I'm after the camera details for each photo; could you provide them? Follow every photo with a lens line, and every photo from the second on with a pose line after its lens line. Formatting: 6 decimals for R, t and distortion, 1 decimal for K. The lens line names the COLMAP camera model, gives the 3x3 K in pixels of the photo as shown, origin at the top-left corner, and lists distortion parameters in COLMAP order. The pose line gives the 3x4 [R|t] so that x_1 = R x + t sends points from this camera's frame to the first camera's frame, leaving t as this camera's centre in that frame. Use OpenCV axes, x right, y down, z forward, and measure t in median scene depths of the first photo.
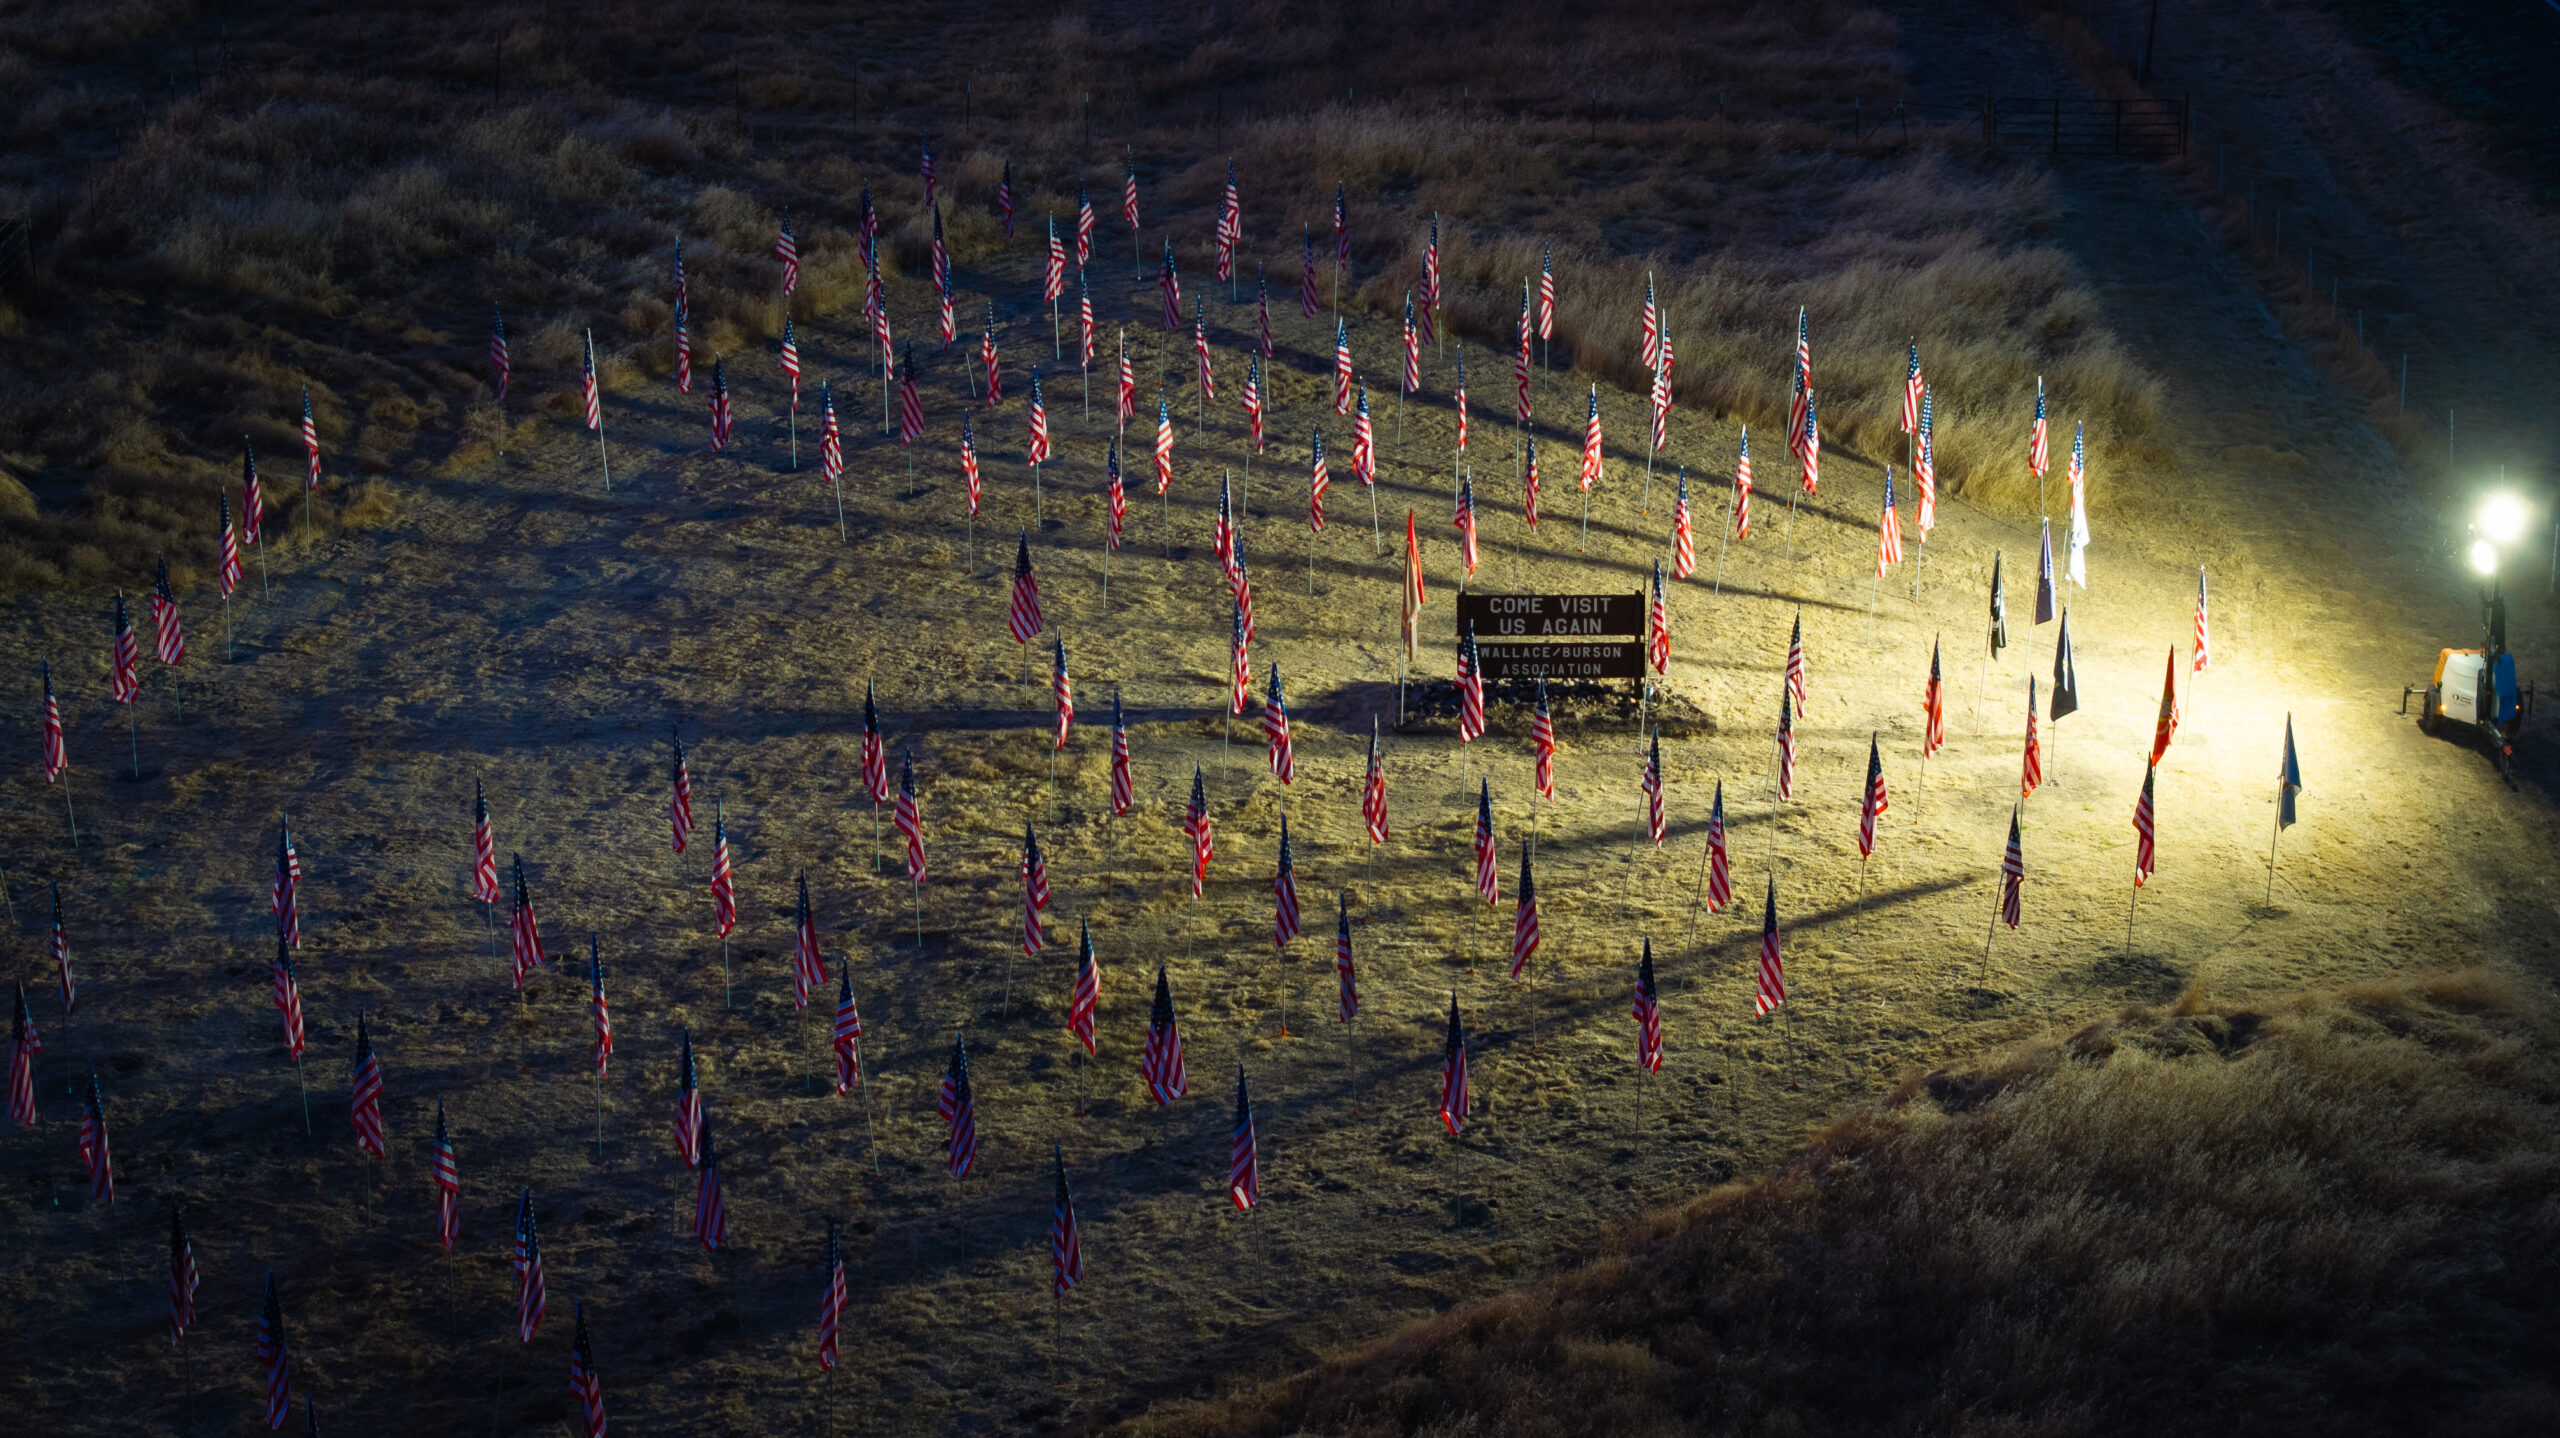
lens RADIAL K [[5137.5, 0, 1298.4], [0, 5137.5, 728.9], [0, 0, 1]] dist [-0.130285, 0.000000]
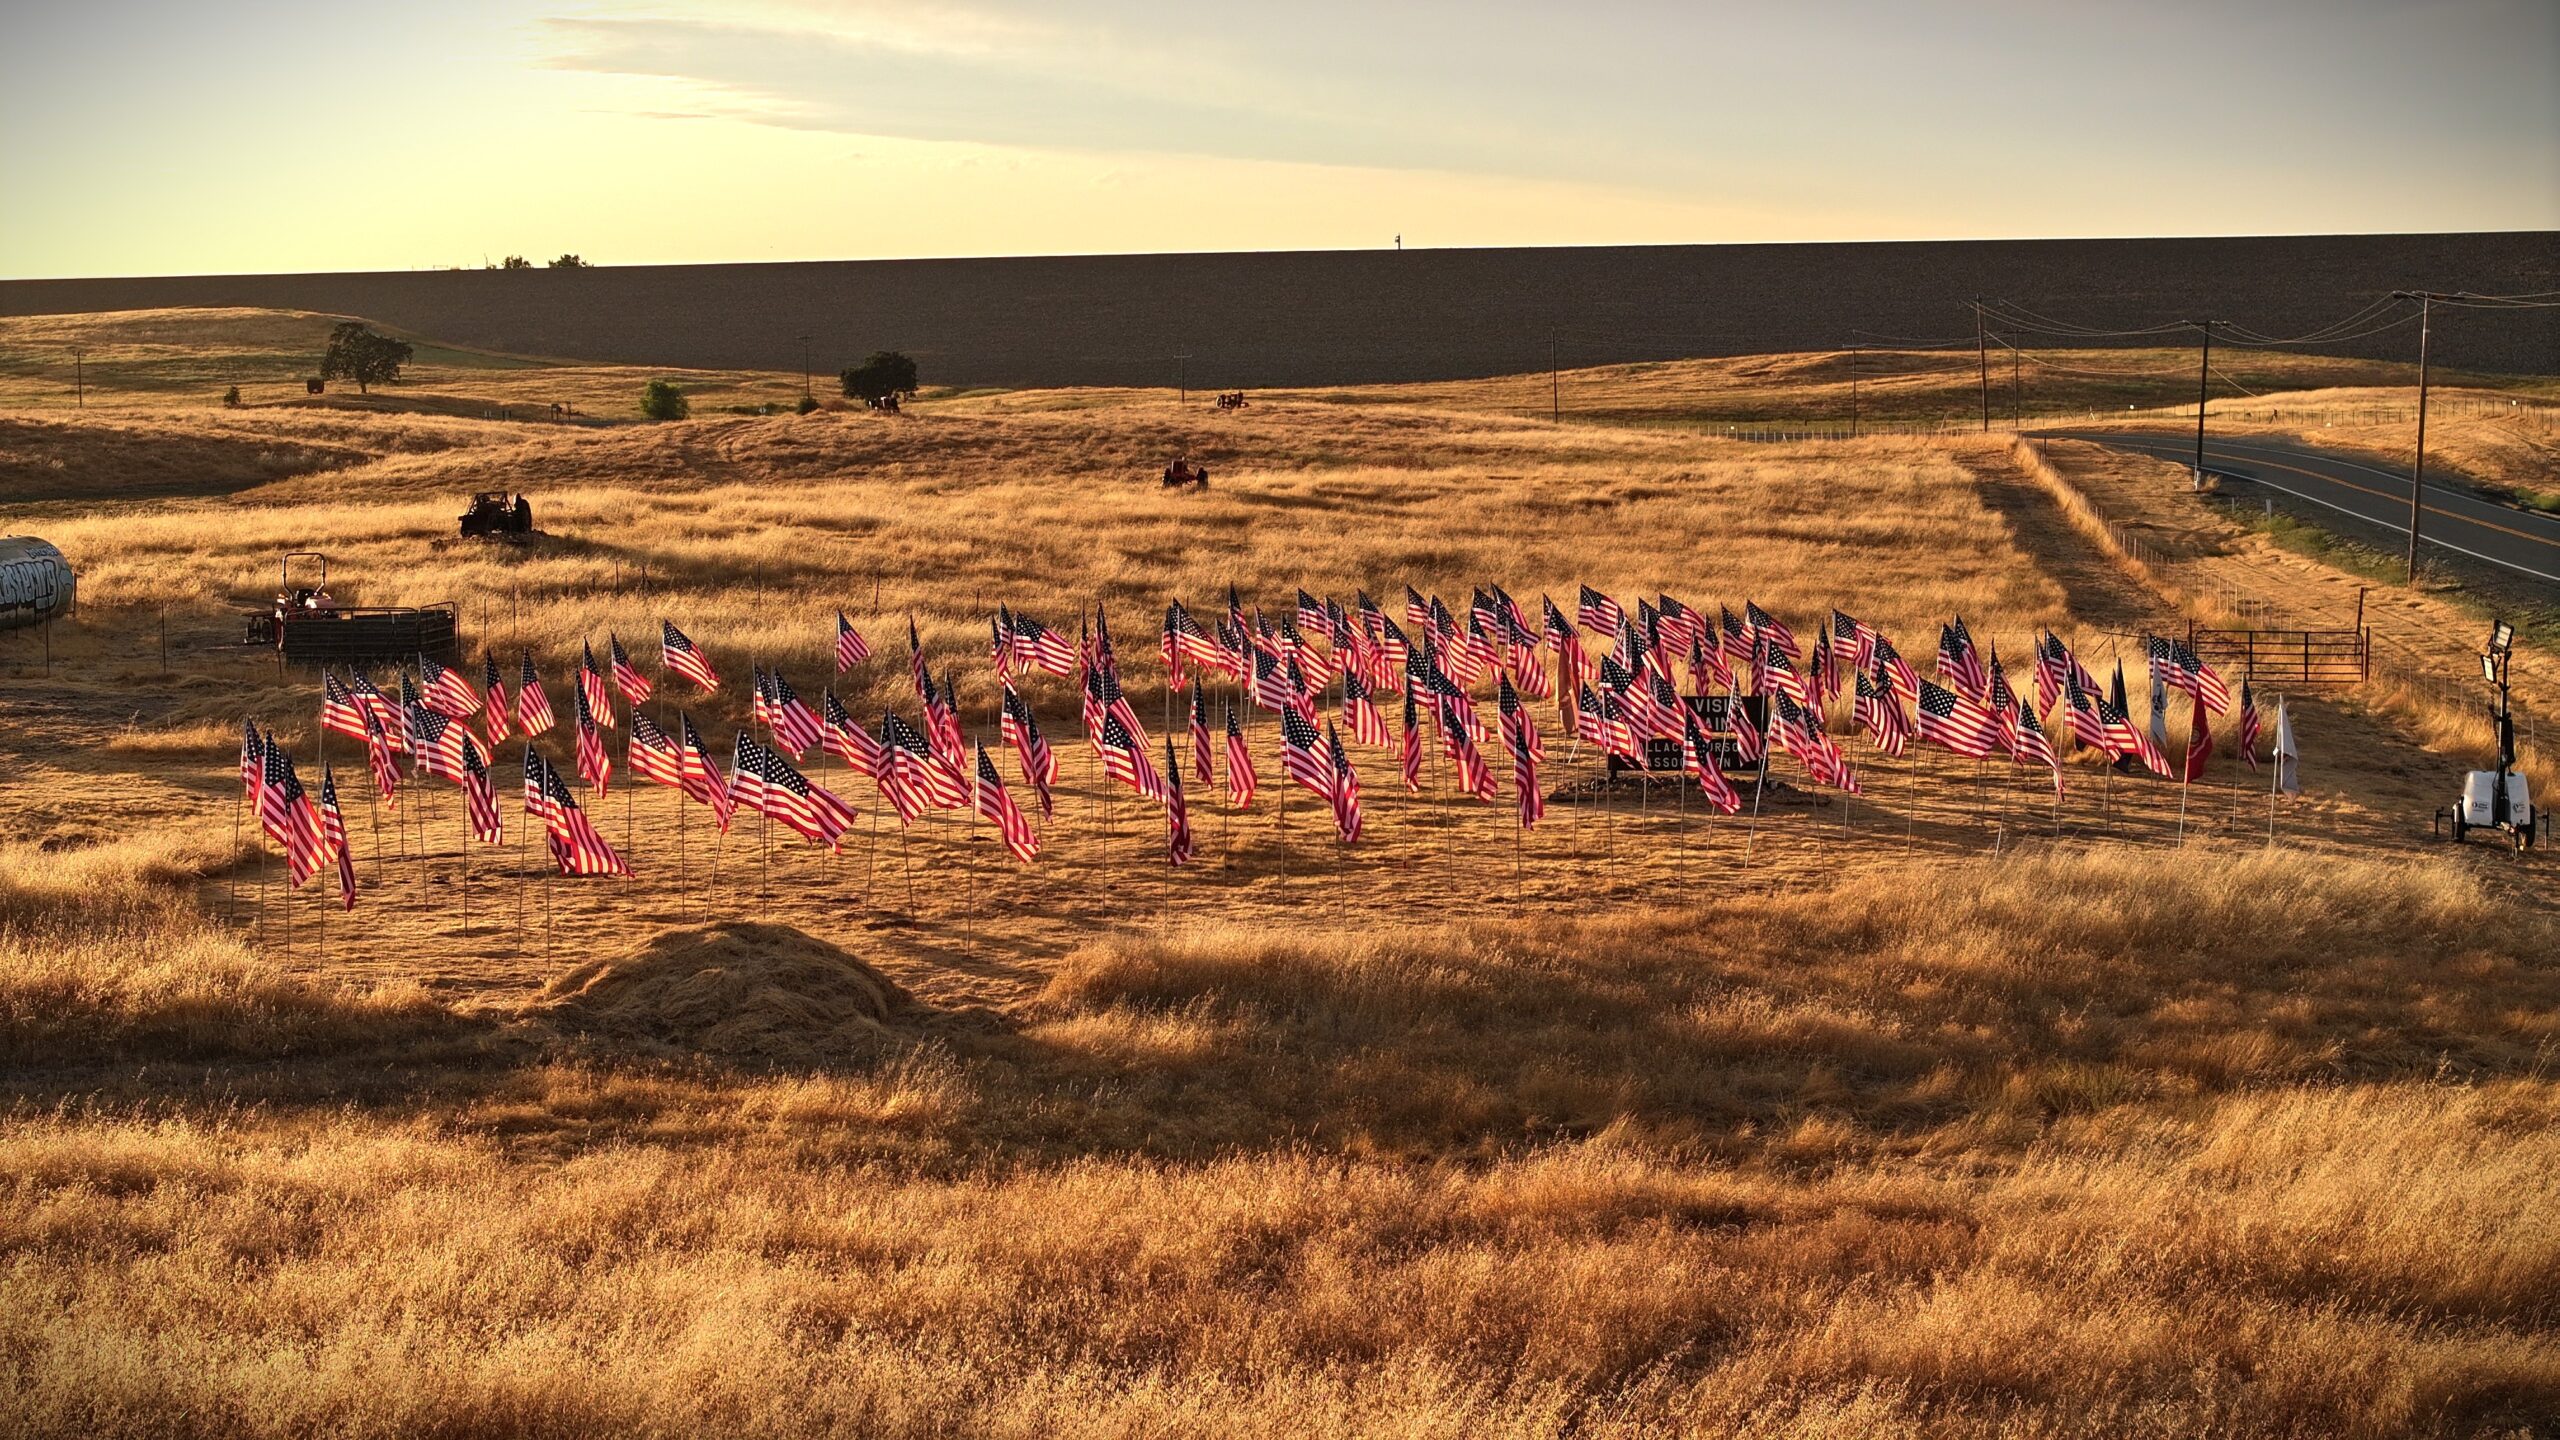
lens RADIAL K [[5137.5, 0, 1278.4], [0, 5137.5, 728.6], [0, 0, 1]] dist [-0.130285, 0.000000]
pose [[0.994900, 0.014291, -0.099847, 0.084169], [-0.038564, 0.968597, -0.245628, 0.313718], [0.093201, 0.248226, 0.964208, -0.164237]]
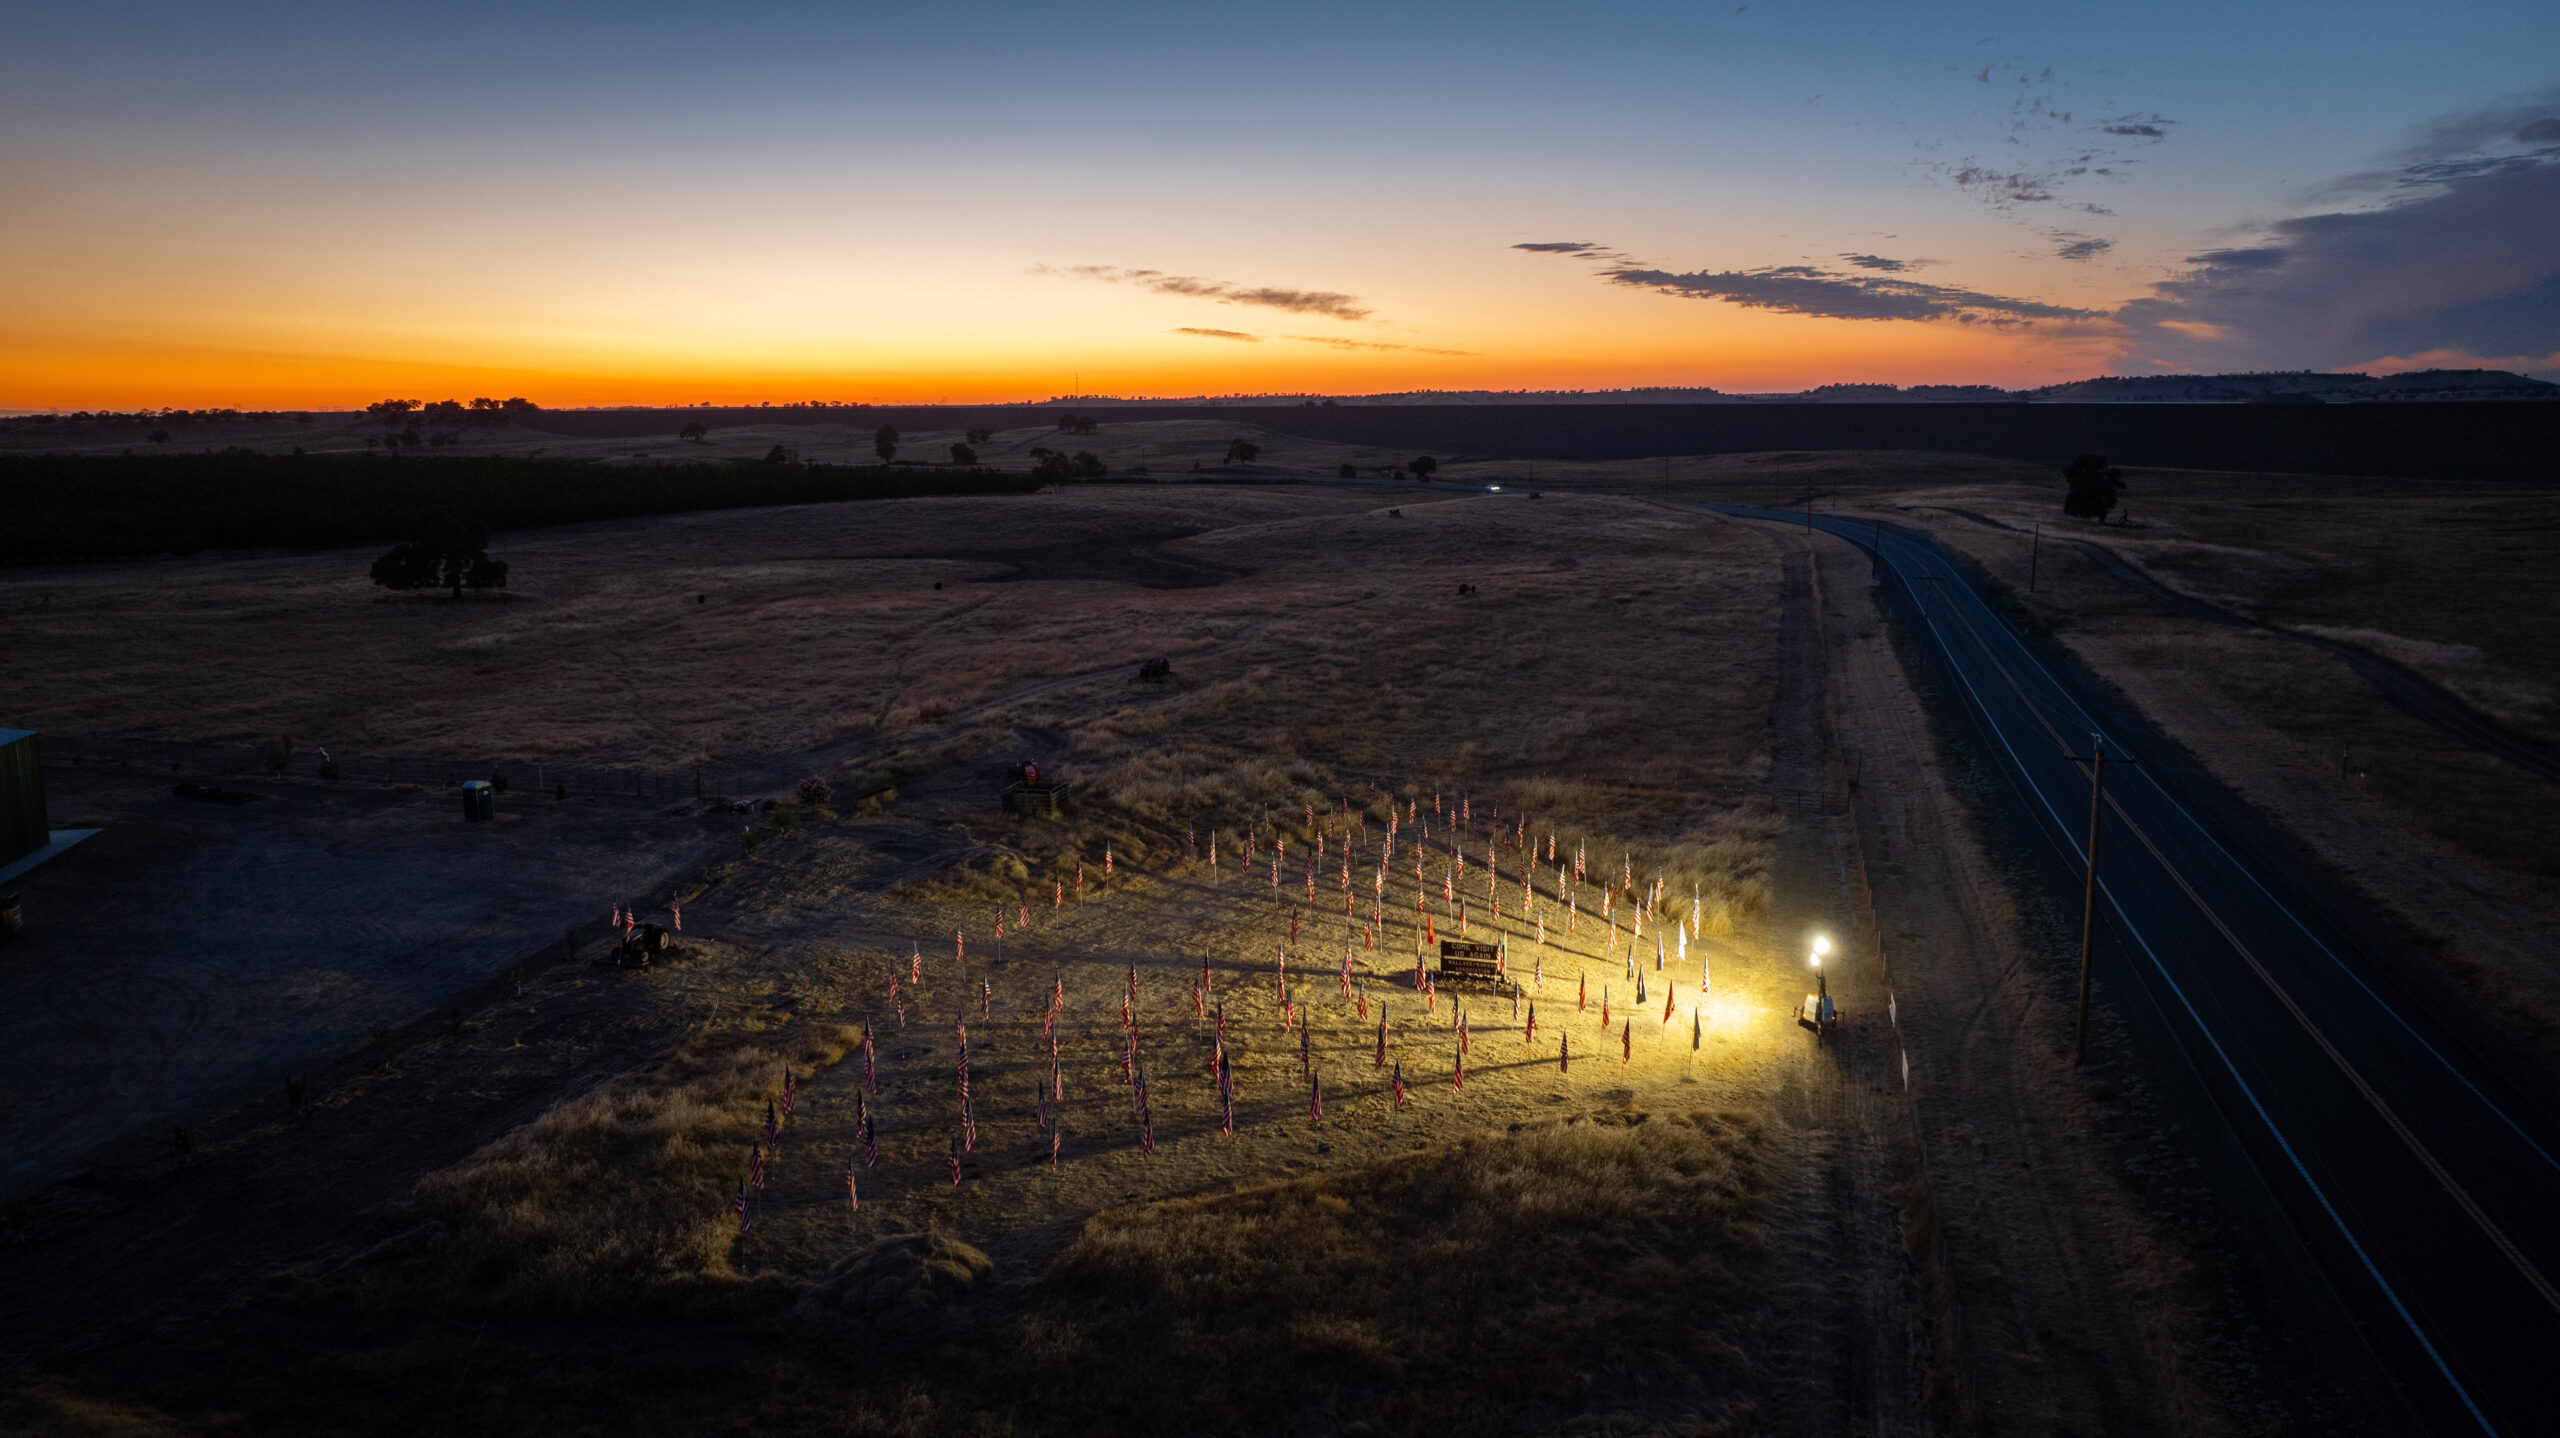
lens RADIAL K [[1800.9, 0, 1277.7], [0, 1800.9, 717.0], [0, 0, 1]] dist [-0.039051, 0.041388]
pose [[0.961500, 0.054283, -0.269389, 0.235963], [-0.094849, 0.985608, -0.139930, -0.000352], [0.257916, 0.160094, 0.952811, 0.002325]]
